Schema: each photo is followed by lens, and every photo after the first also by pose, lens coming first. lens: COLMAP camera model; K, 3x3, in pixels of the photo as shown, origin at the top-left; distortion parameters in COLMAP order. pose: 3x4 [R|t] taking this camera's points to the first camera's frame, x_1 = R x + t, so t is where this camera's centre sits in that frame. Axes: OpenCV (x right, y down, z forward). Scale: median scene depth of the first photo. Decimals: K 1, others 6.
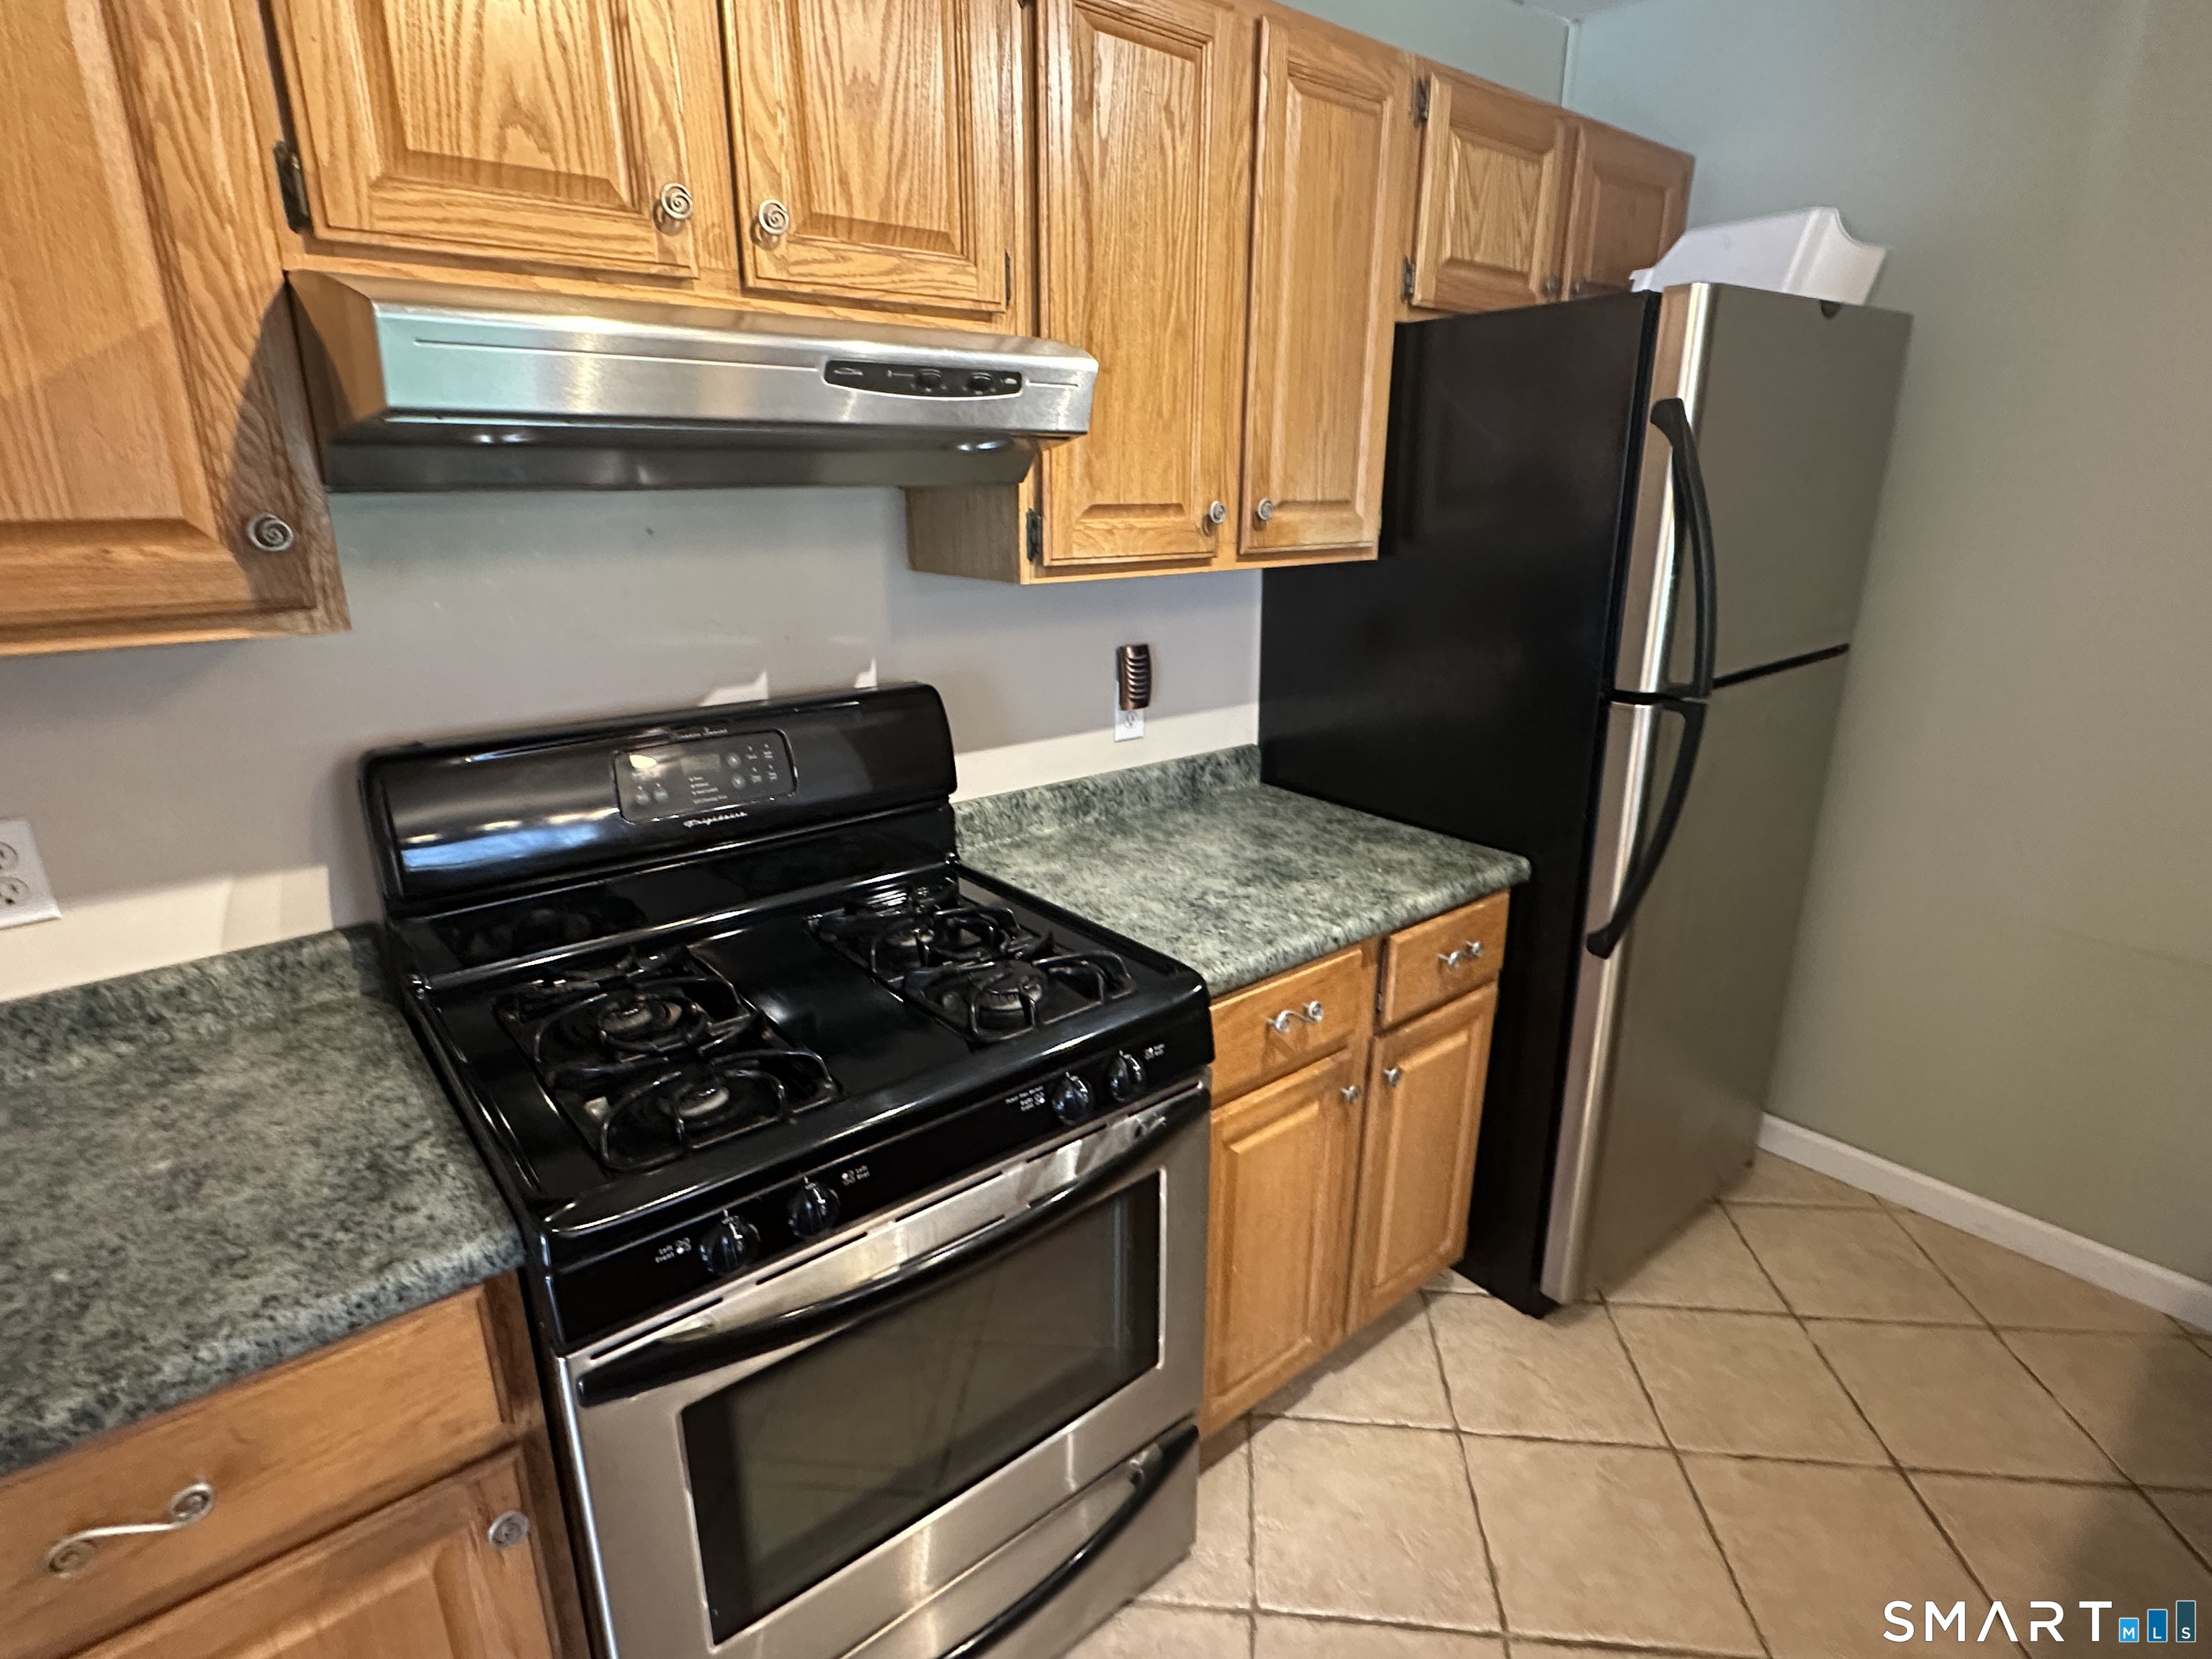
lens RADIAL K [[1122.9, 0, 1100.0], [0, 1122.9, 830.4], [0, 0, 1]] dist [-0.004125, 0.000136]
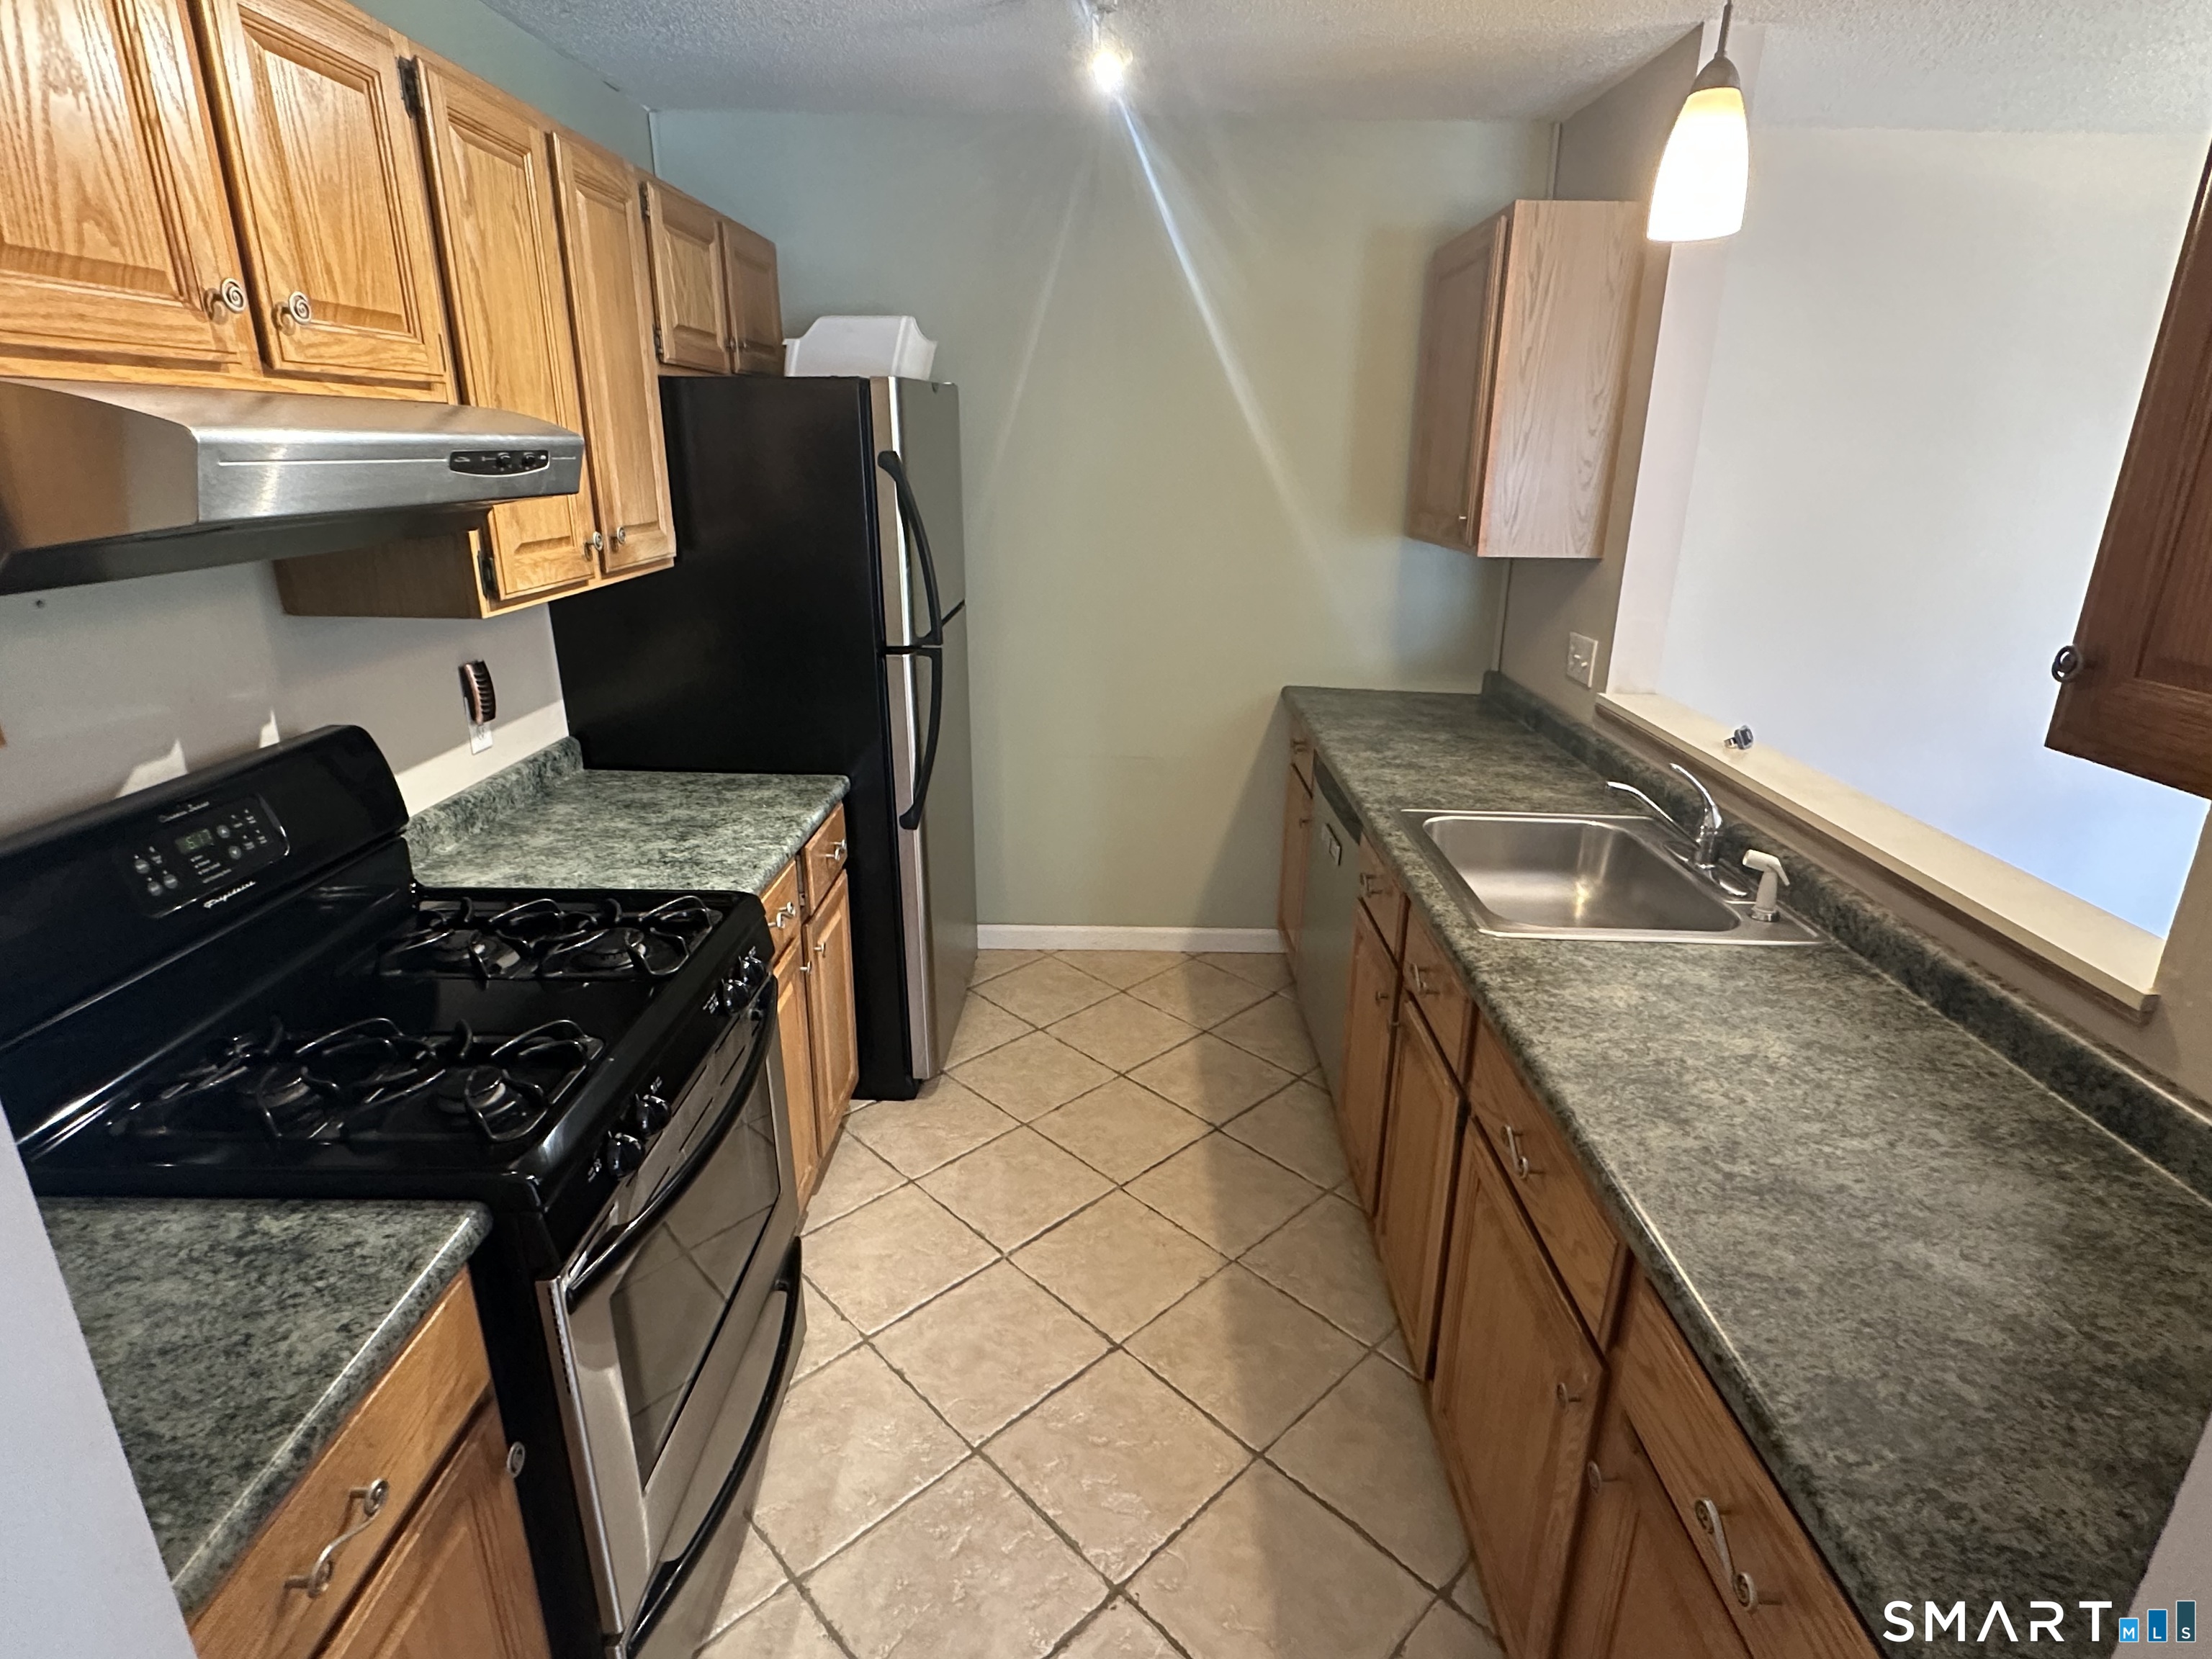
lens RADIAL K [[1122.9, 0, 1107.5], [0, 1122.9, 826.4], [0, 0, 1]] dist [-0.004125, 0.000136]
pose [[0.642136, -0.239851, 0.728102, -0.487838], [0.218166, 0.967695, 0.126369, -0.021071], [-0.734891, 0.077701, 0.673720, -0.182106]]
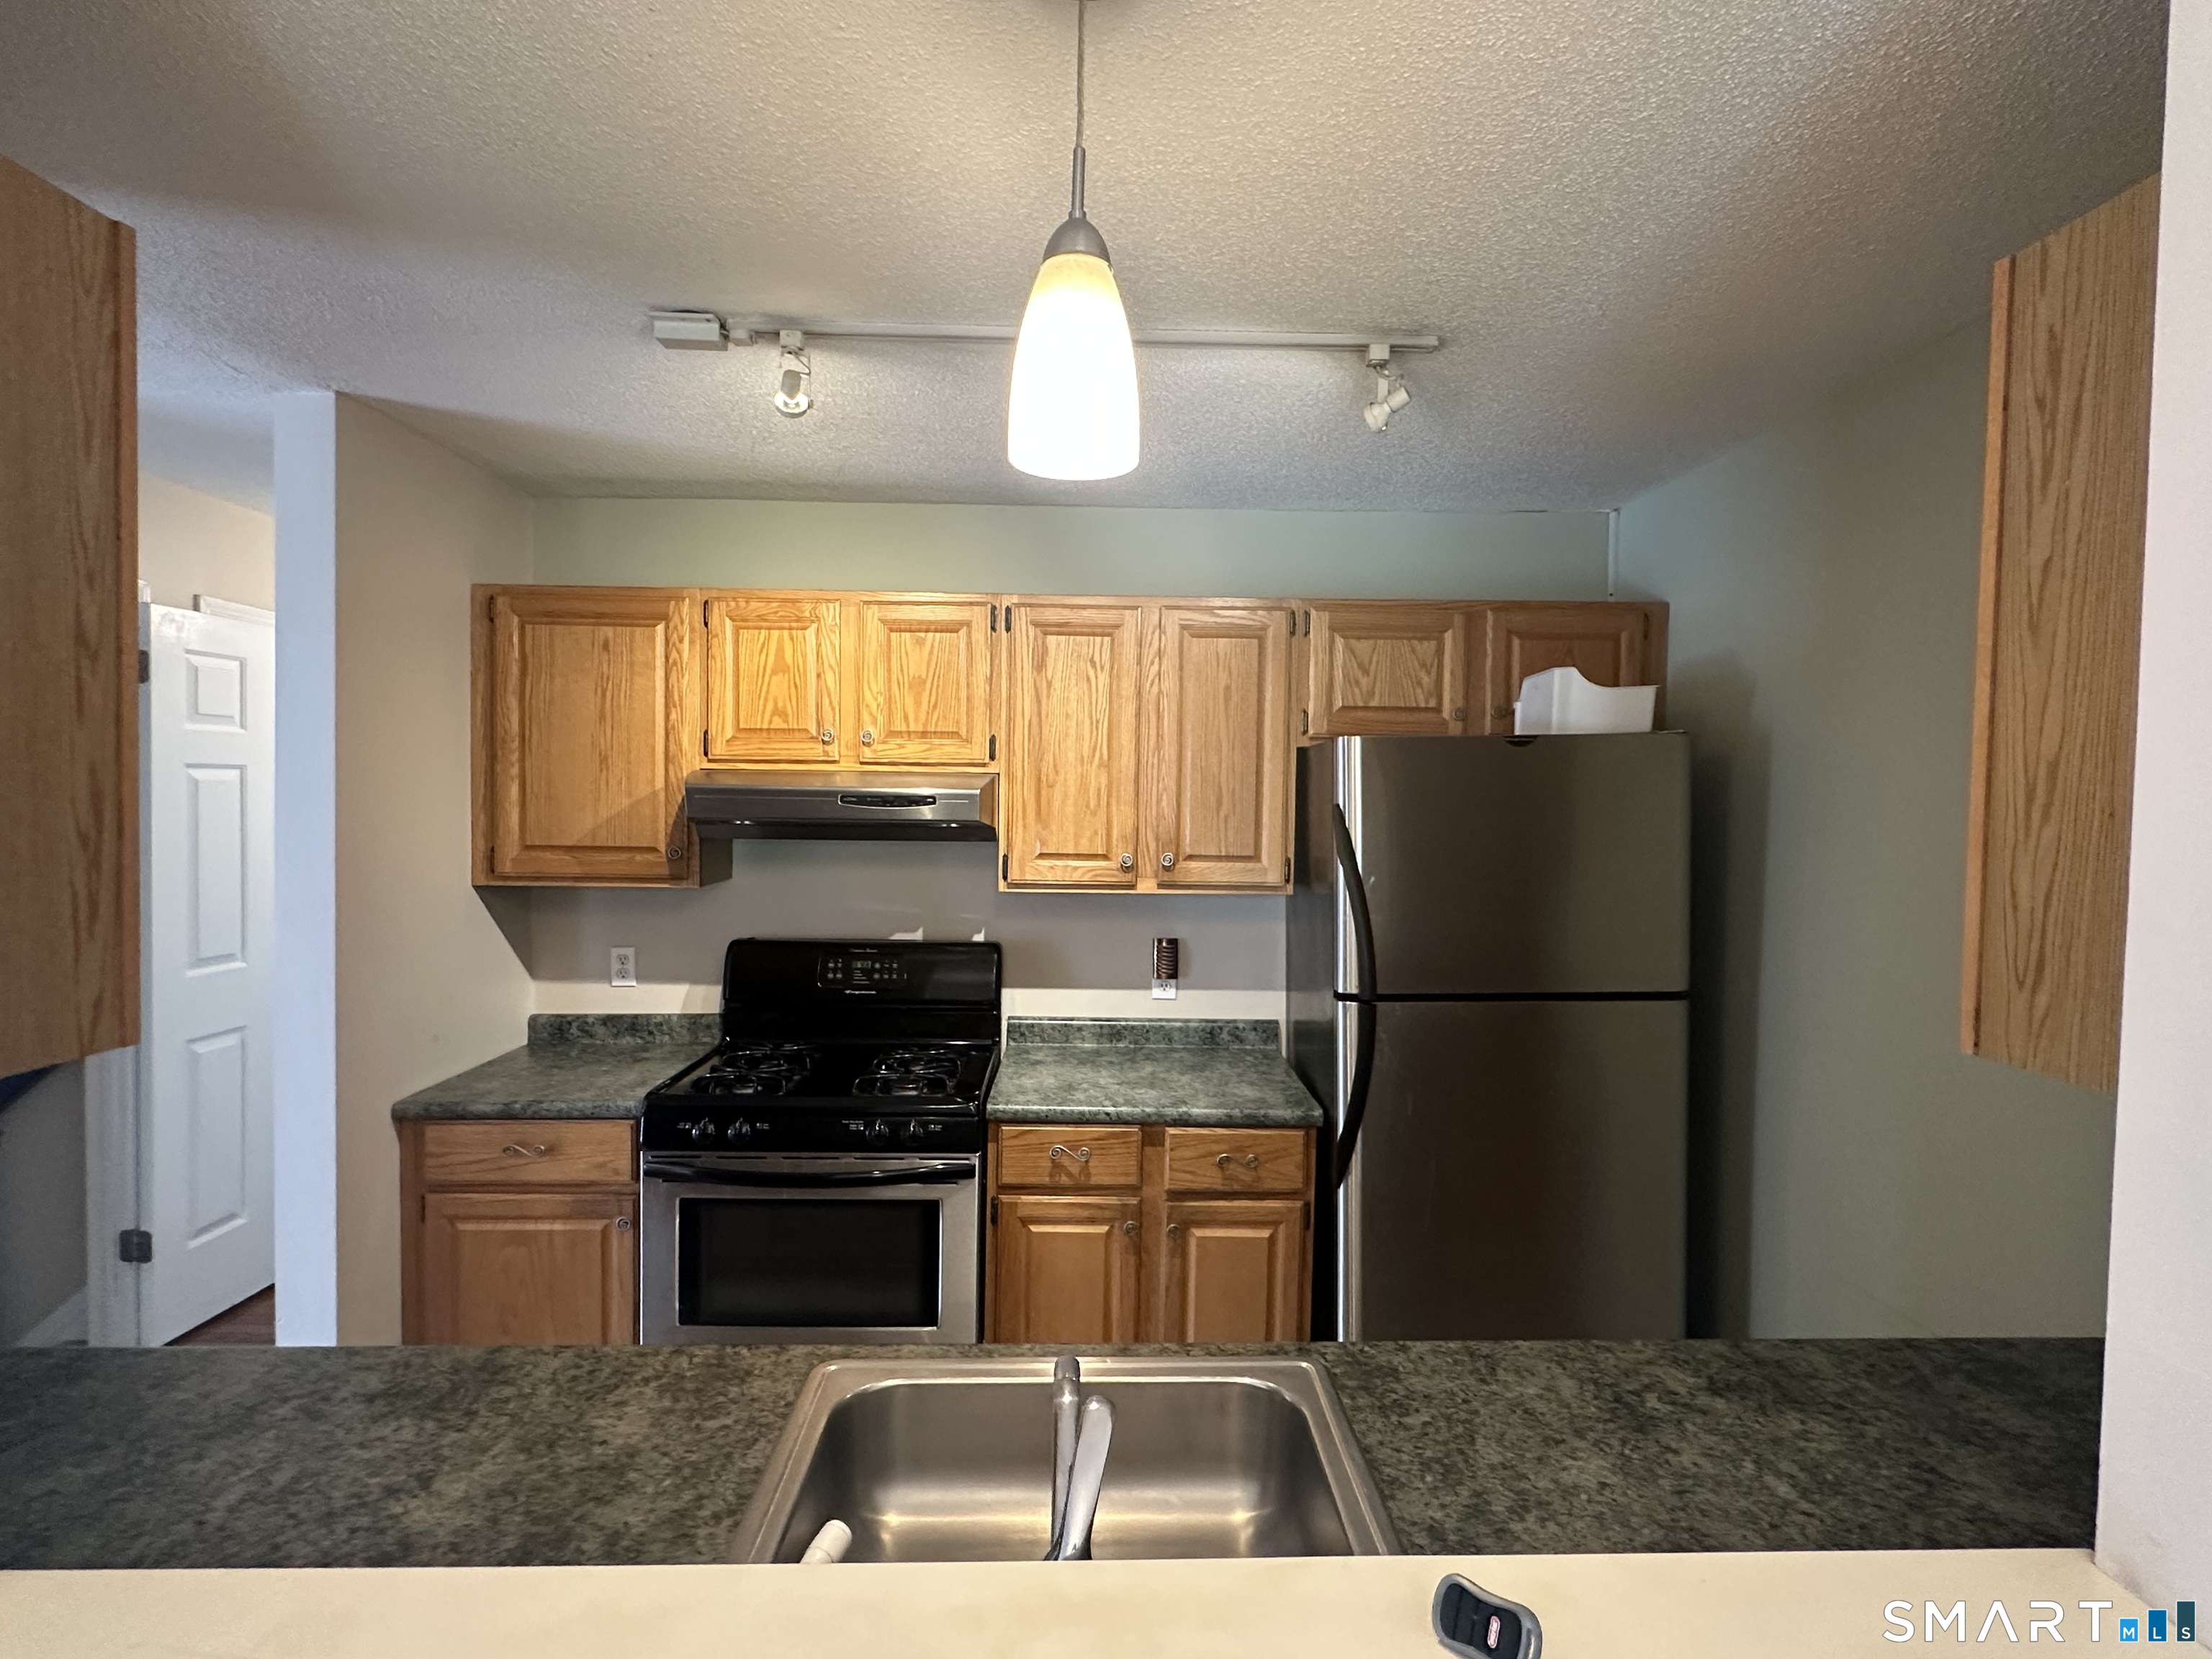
lens RADIAL K [[1122.9, 0, 1110.4], [0, 1122.9, 831.8], [0, 0, 1]] dist [-0.004125, 0.000136]
pose [[0.788795, 0.031689, -0.613839, 1.143226], [-0.197347, 0.958853, -0.204095, 0.033945], [0.582114, 0.282128, 0.762592, -0.347839]]
